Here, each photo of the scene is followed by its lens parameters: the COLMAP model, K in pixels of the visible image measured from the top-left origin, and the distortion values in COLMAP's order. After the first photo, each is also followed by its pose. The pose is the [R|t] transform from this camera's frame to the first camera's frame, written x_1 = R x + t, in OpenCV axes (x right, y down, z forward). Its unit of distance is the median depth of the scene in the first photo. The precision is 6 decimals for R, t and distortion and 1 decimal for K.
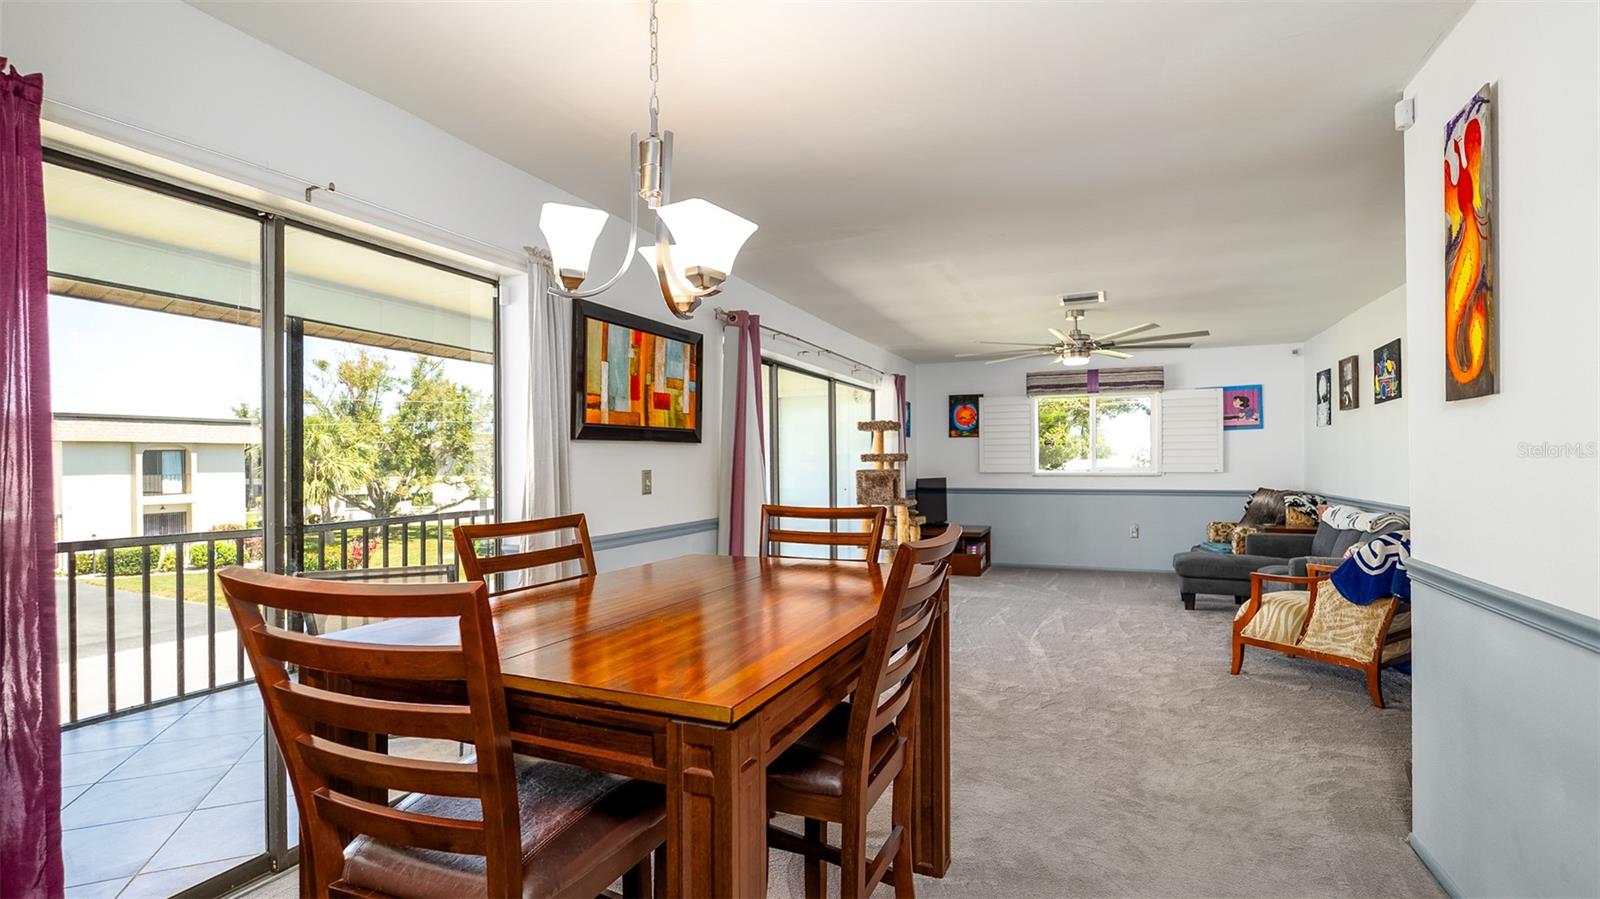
lens RADIAL K [[768.9, 0, 798.3], [0, 768.9, 460.1], [0, 0, 1]] dist [-0.002215, -0.000172]
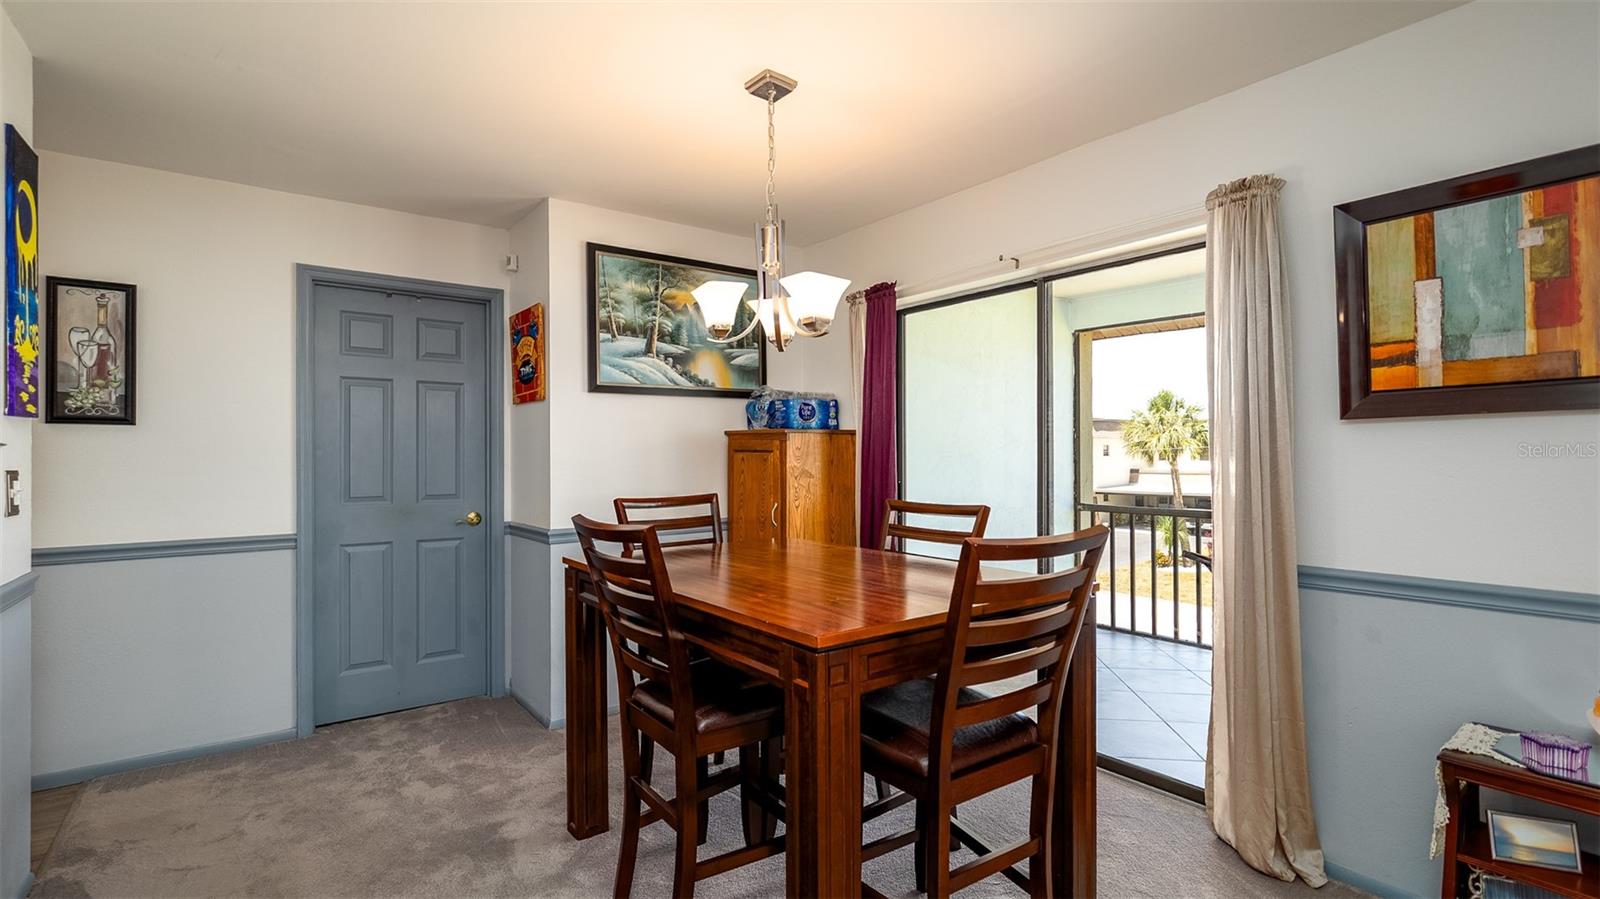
lens RADIAL K [[741.9, 0, 799.5], [0, 741.9, 449.5], [0, 0, 1]] dist [-0.002412, 0.000424]
pose [[-0.490260, -0.009137, -0.871529, 4.155011], [0.008845, 0.999841, -0.015458, 0.039066], [0.871532, -0.015287, -0.490101, 7.649684]]
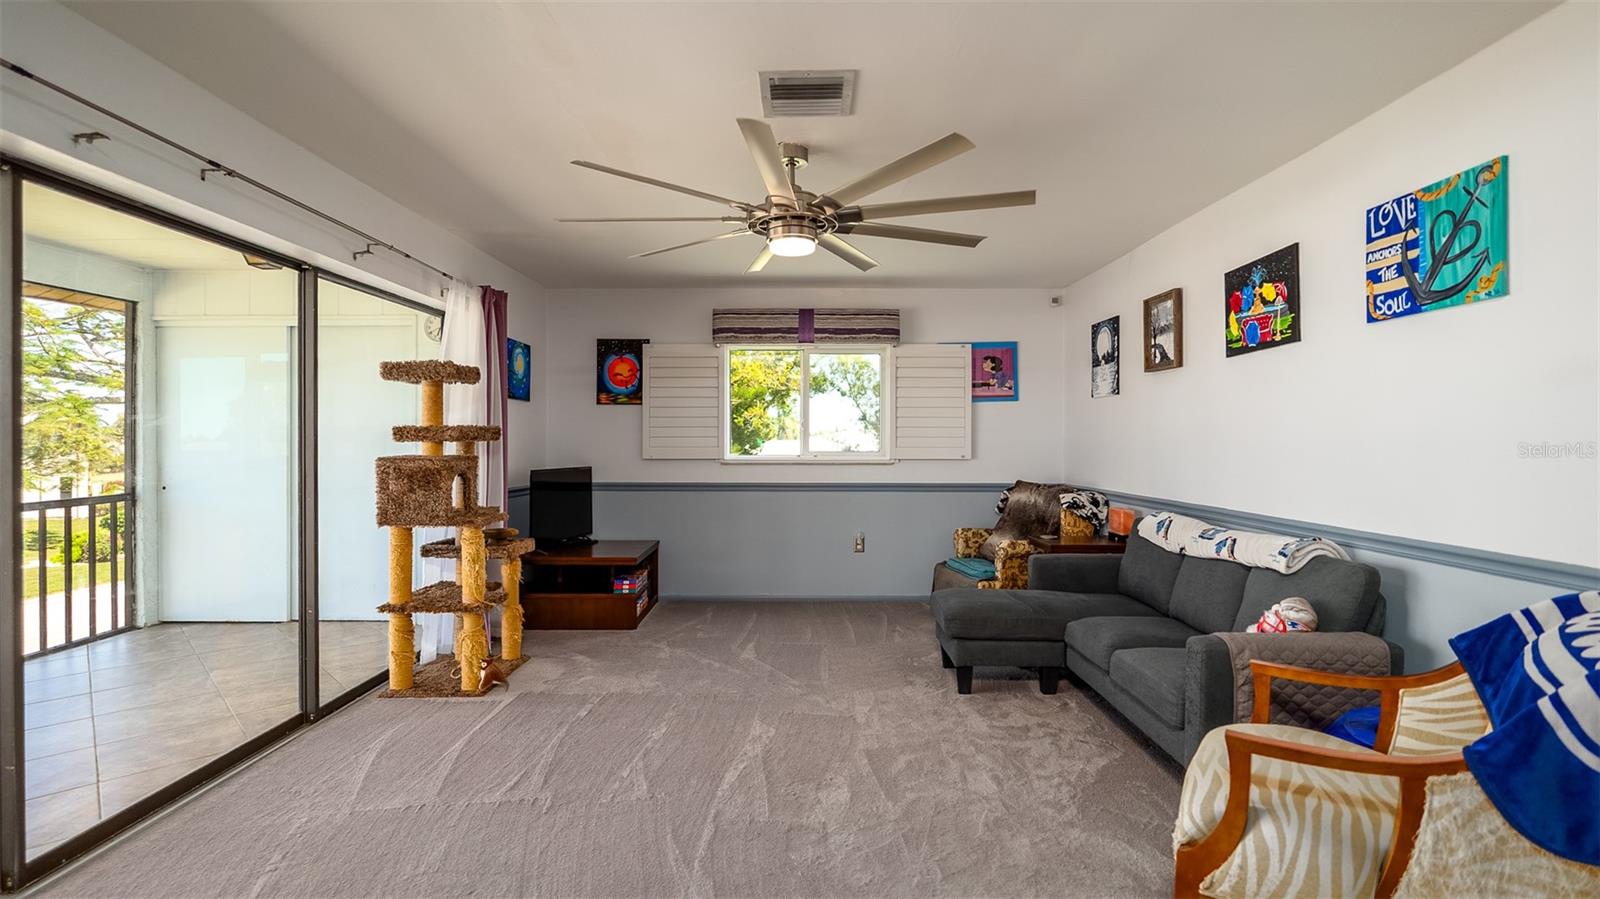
lens RADIAL K [[739.9, 0, 799.1], [0, 739.9, 437.1], [0, 0, 1]] dist [-0.003759, 0.000036]
pose [[0.927167, 0.009223, 0.374535, 0.132166], [-0.007691, 0.999955, -0.005583, 0.000113], [-0.374570, 0.002296, 0.927196, 0.393773]]
